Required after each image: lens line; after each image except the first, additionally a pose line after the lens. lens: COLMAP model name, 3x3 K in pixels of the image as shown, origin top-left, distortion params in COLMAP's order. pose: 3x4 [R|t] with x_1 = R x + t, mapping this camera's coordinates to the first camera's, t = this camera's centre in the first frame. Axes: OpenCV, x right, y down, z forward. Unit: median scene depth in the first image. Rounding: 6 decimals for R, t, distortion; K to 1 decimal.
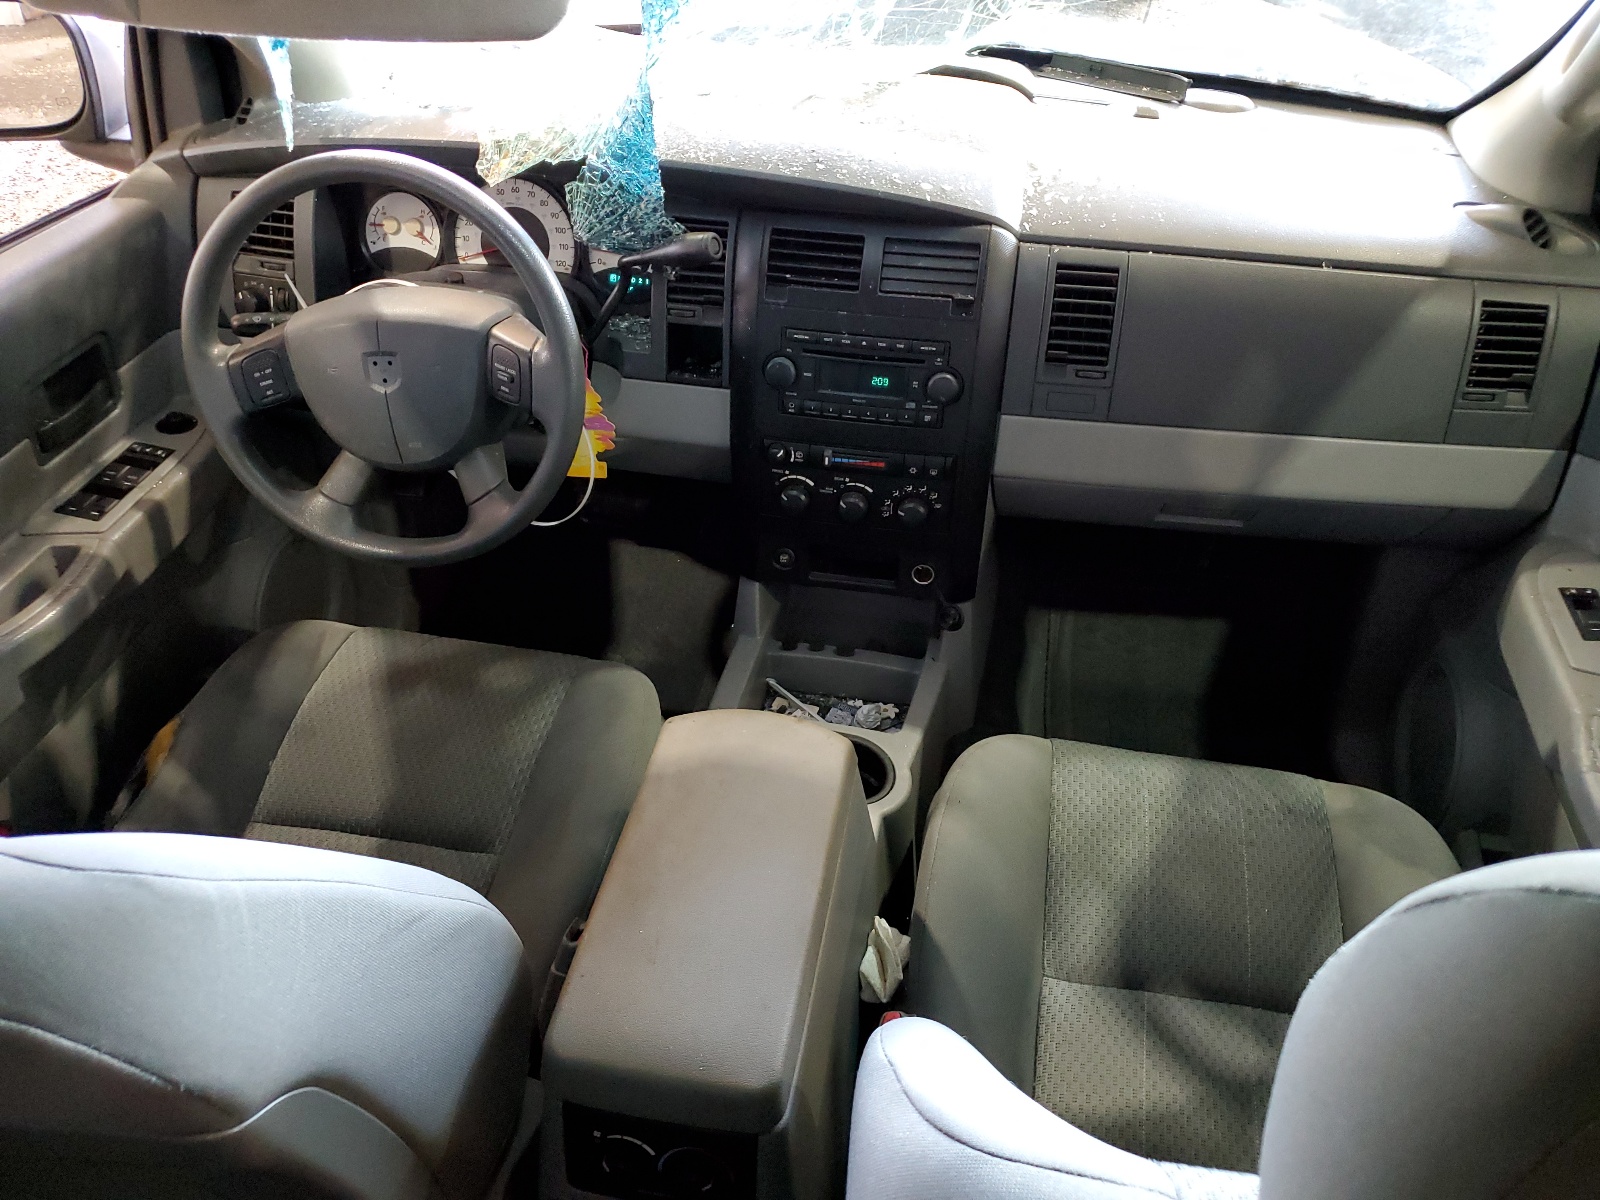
lens RADIAL K [[1215.5, 0, 801.6], [0, 1215.5, 599.9], [0, 0, 1]] dist [0.003783, 0.001306]
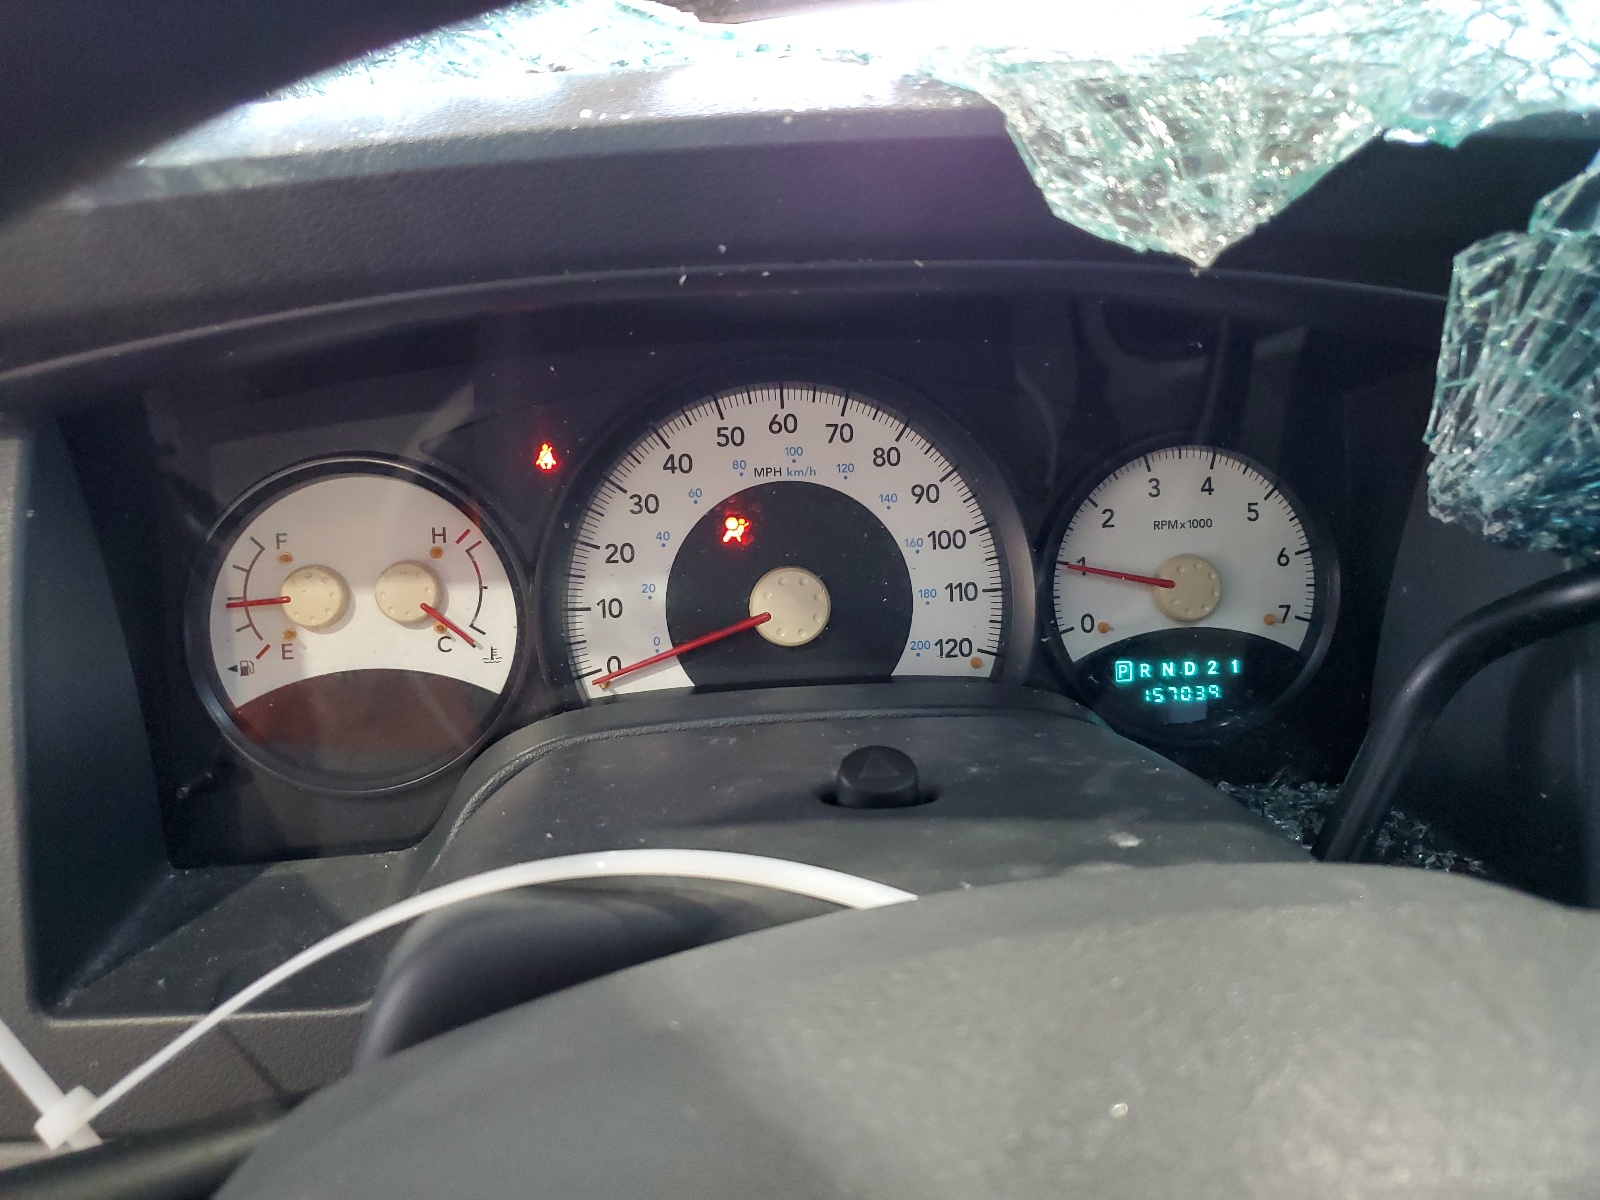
lens RADIAL K [[1215.5, 0, 799.8], [0, 1215.5, 599.2], [0, 0, 1]] dist [0.003783, 0.001306]
pose [[0.953280, -0.122983, 0.275920, -0.310079], [0.196241, 0.946517, -0.256115, -0.218906], [-0.229665, 0.298296, 0.926430, 0.730034]]
